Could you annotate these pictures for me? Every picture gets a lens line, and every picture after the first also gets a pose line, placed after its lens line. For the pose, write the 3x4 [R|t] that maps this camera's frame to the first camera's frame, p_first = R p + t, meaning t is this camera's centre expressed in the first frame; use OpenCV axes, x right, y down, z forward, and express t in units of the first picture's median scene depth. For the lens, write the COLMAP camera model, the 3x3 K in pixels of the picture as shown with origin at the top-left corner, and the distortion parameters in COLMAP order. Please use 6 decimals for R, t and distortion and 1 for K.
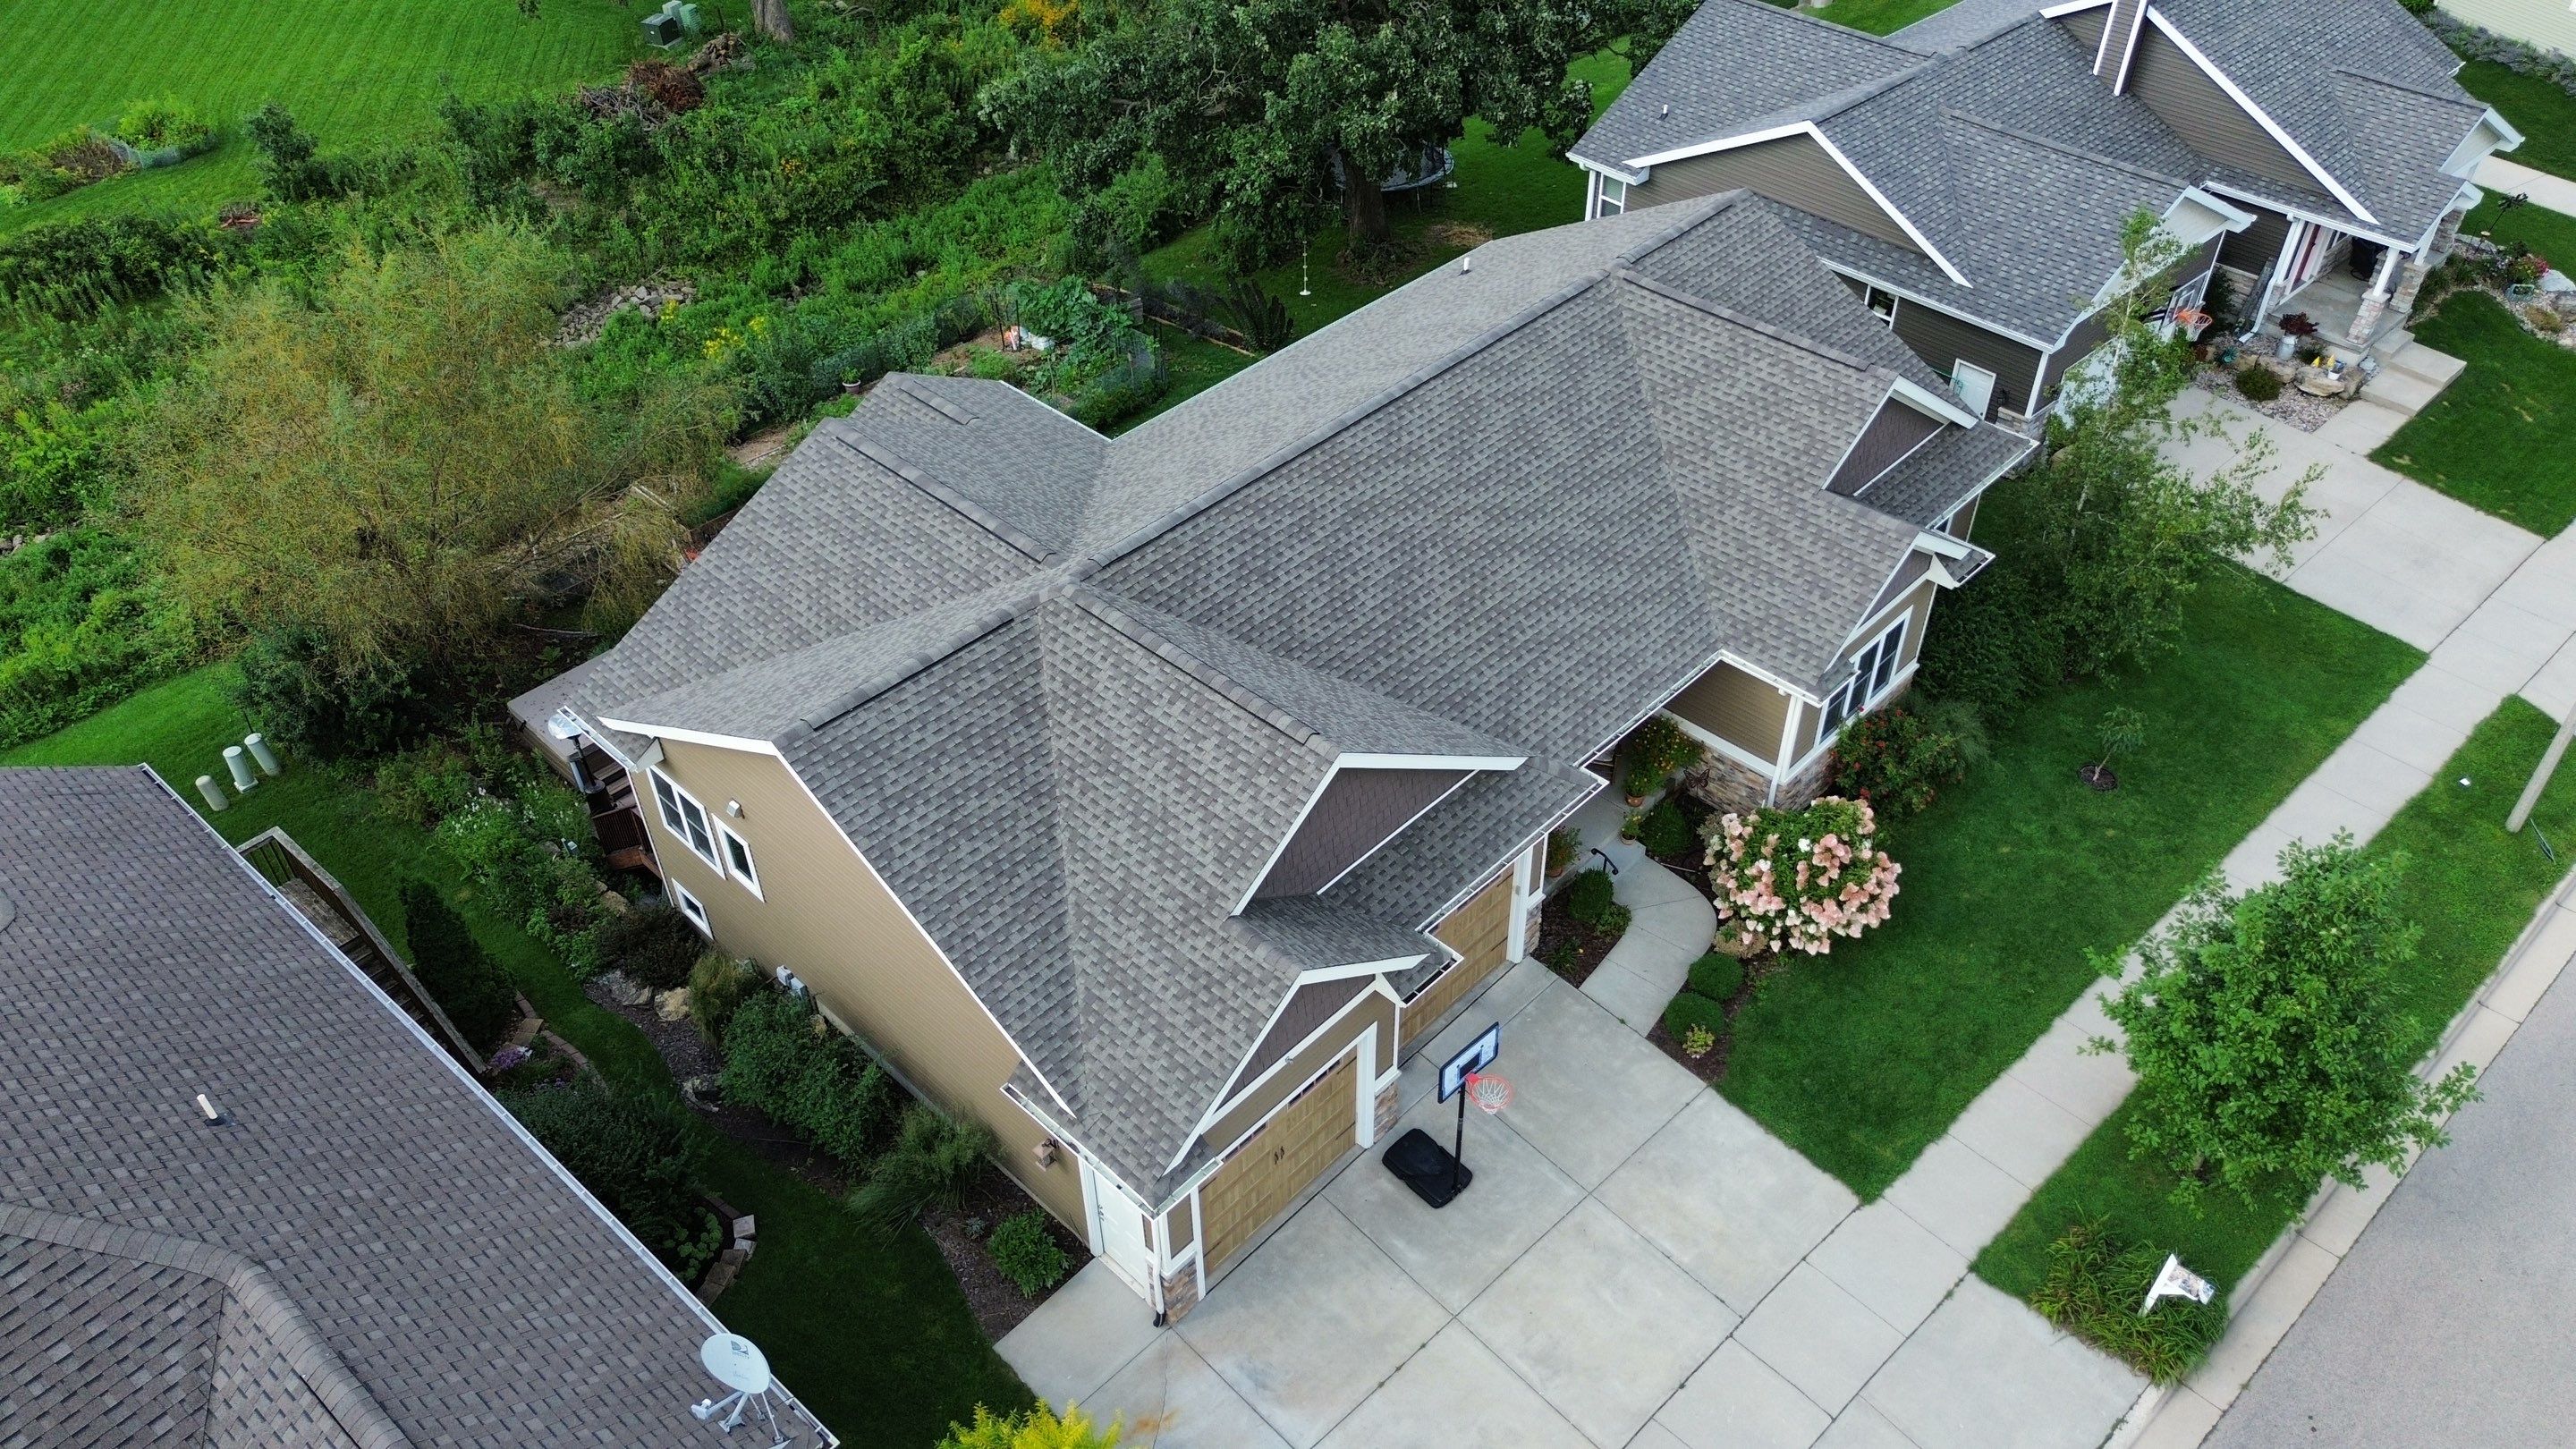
lens RADIAL K [[1821.7, 0, 1299.7], [0, 1821.7, 721.0], [0, 0, 1]] dist [0.053069, -0.041991]
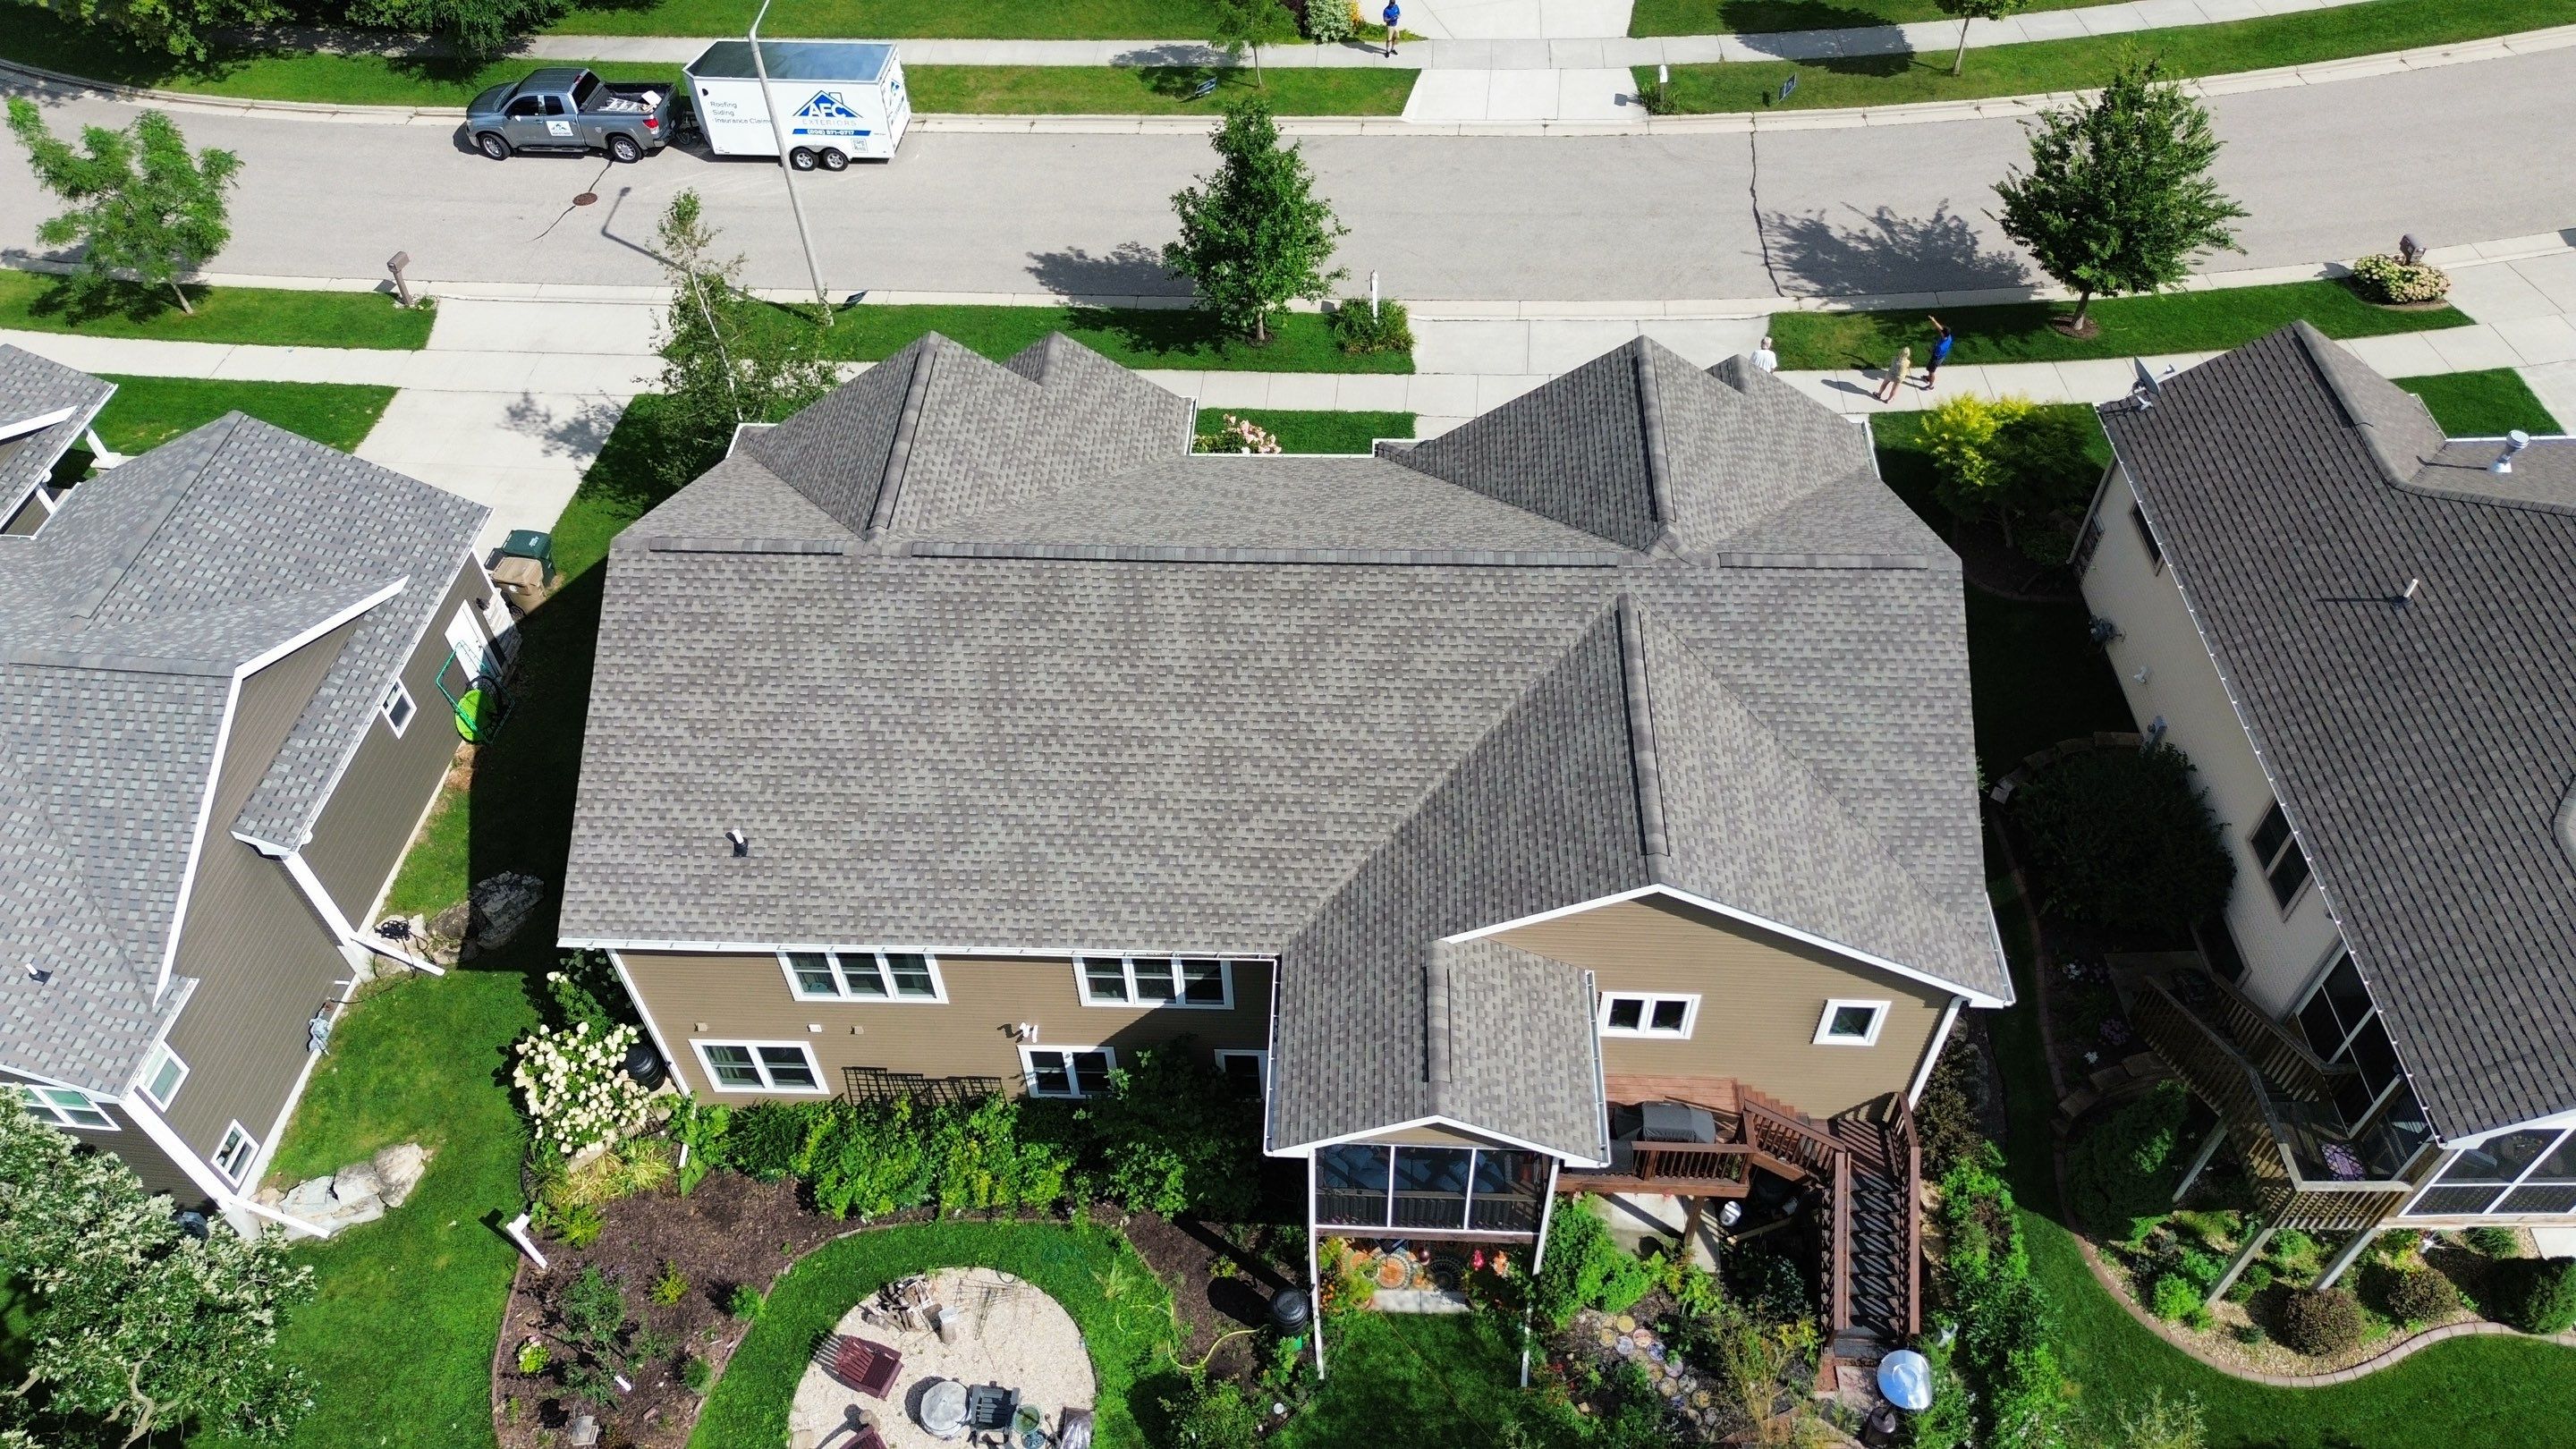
lens RADIAL K [[1821.7, 0, 1298.9], [0, 1821.7, 724.9], [0, 0, 1]] dist [0.053069, -0.041991]
pose [[-0.661956, -0.544120, 0.515507, -0.568099], [0.508141, 0.179815, 0.842294, -1.027199], [-0.551005, 0.819512, 0.157460, 0.927572]]
